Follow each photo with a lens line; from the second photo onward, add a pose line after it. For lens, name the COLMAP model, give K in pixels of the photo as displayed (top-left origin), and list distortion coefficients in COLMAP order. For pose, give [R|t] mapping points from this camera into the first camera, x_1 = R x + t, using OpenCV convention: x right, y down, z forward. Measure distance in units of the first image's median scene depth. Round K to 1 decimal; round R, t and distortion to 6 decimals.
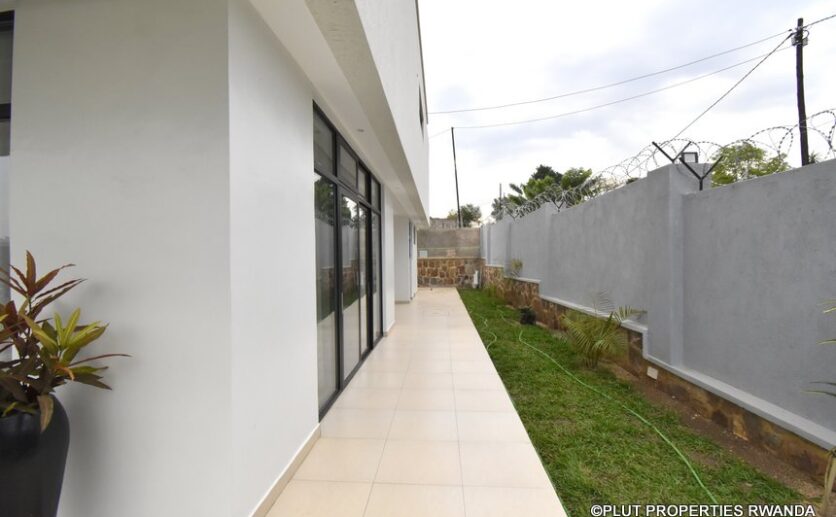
lens RADIAL K [[367.0, 0, 417.7], [0, 367.0, 260.4], [0, 0, 1]] dist [0.019802, -0.025366]
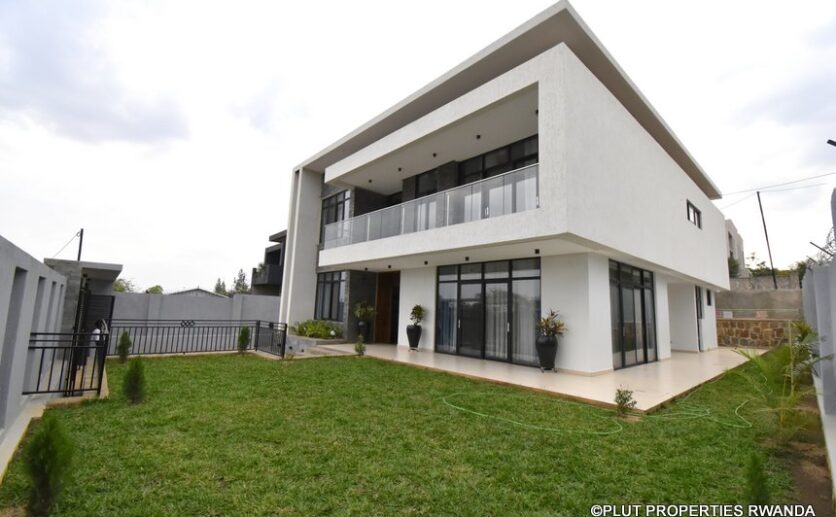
lens RADIAL K [[367.0, 0, 417.7], [0, 367.0, 260.4], [0, 0, 1]] dist [0.019802, -0.025366]
pose [[0.716508, -0.057287, -0.695223, 0.115952], [-0.046556, 0.990473, -0.129597, 0.006334], [0.696024, 0.125224, 0.707014, -0.371496]]
